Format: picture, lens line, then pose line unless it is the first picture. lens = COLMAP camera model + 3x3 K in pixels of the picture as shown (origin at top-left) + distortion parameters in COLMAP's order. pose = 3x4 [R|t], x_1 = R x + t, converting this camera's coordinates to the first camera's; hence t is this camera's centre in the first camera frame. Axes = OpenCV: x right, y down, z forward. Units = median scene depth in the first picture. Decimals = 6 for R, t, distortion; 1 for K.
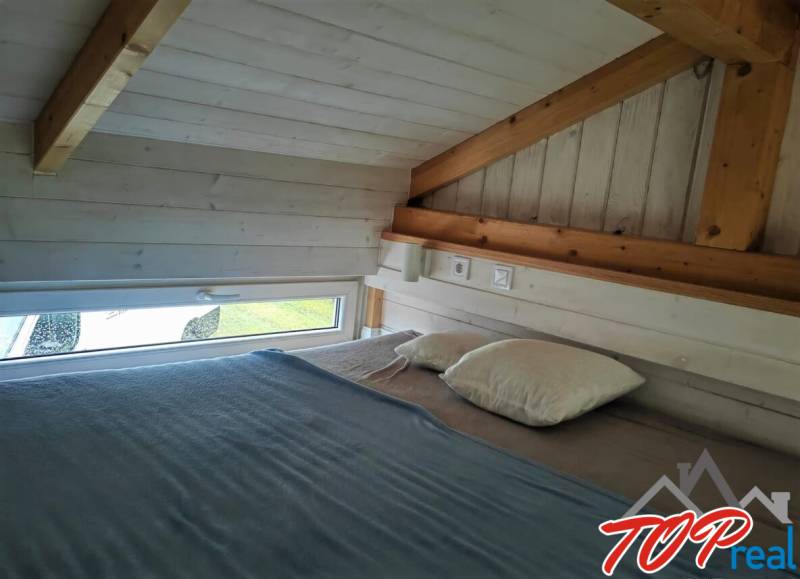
lens RADIAL K [[651.8, 0, 395.1], [0, 651.8, 291.8], [0, 0, 1]] dist [0.040965, -0.025887]
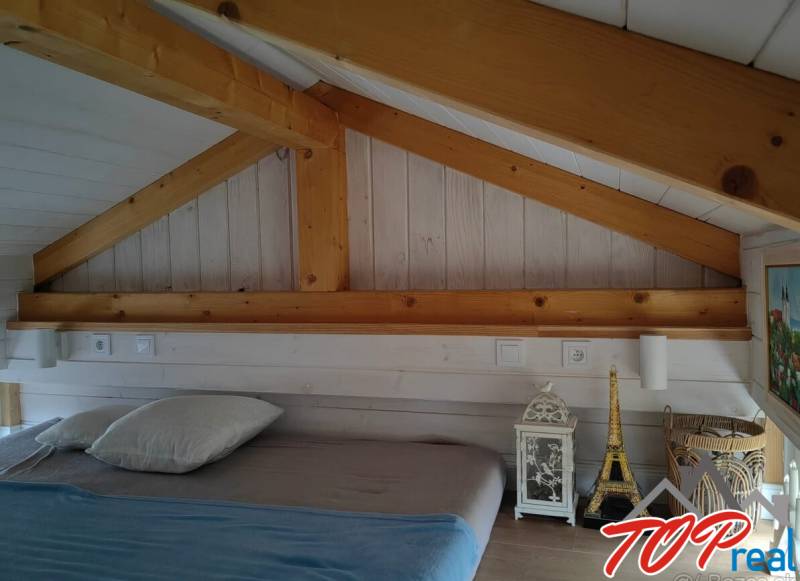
lens RADIAL K [[651.8, 0, 407.9], [0, 651.8, 288.7], [0, 0, 1]] dist [0.040965, -0.025887]
pose [[0.864300, -0.137368, 0.483855, 0.034160], [0.184227, 0.981590, -0.050405, 0.020038], [-0.468023, 0.132704, 0.873696, -0.153268]]
